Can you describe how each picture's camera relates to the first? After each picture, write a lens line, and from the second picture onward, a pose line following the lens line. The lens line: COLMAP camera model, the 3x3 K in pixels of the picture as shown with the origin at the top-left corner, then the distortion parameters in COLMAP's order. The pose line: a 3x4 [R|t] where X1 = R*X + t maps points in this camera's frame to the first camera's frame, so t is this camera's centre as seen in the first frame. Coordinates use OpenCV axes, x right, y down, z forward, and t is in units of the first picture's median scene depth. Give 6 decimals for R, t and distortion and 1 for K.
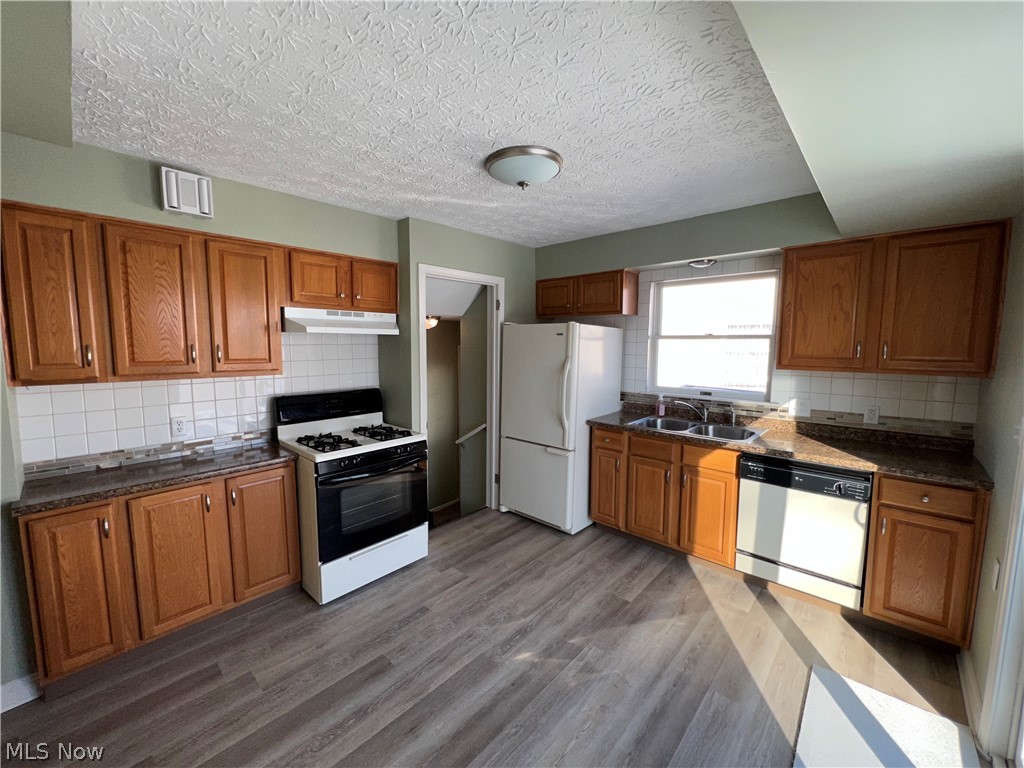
lens RADIAL K [[411.8, 0, 510.2], [0, 411.8, 381.2], [0, 0, 1]] dist [0.000123, -0.000303]
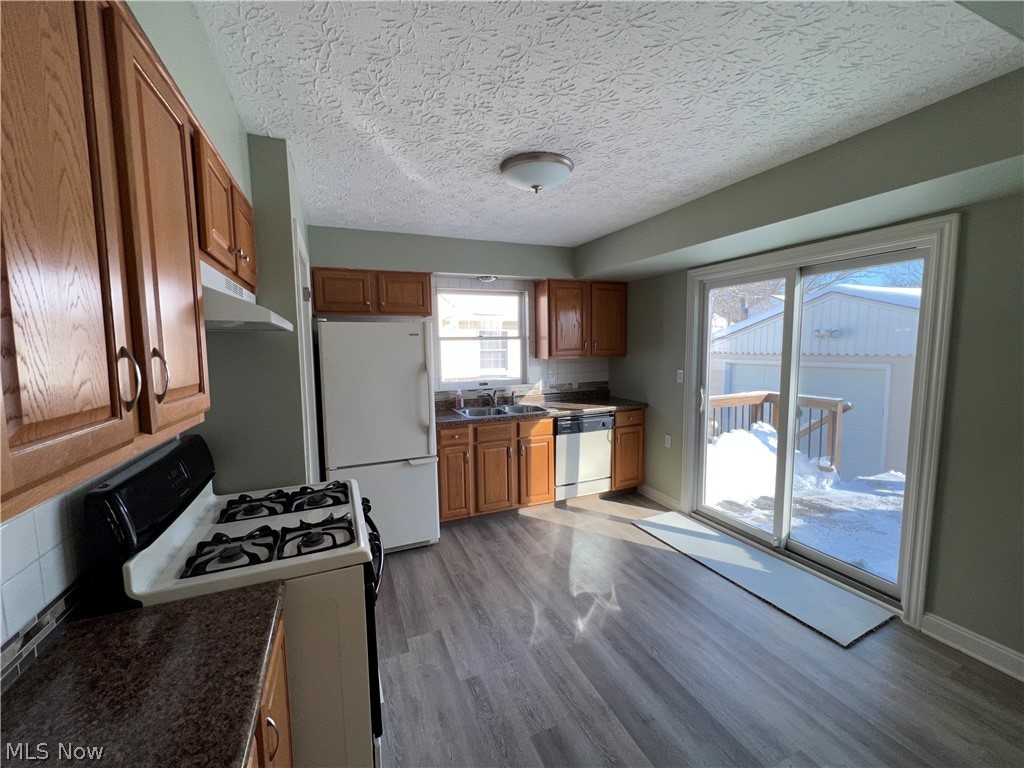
lens RADIAL K [[411.8, 0, 508.8], [0, 411.8, 380.3], [0, 0, 1]] dist [0.000123, -0.000303]
pose [[0.413702, -0.087993, 0.906150, -0.718550], [0.108375, 0.993001, 0.046949, -0.036644], [-0.903939, 0.078781, 0.420343, 0.482740]]
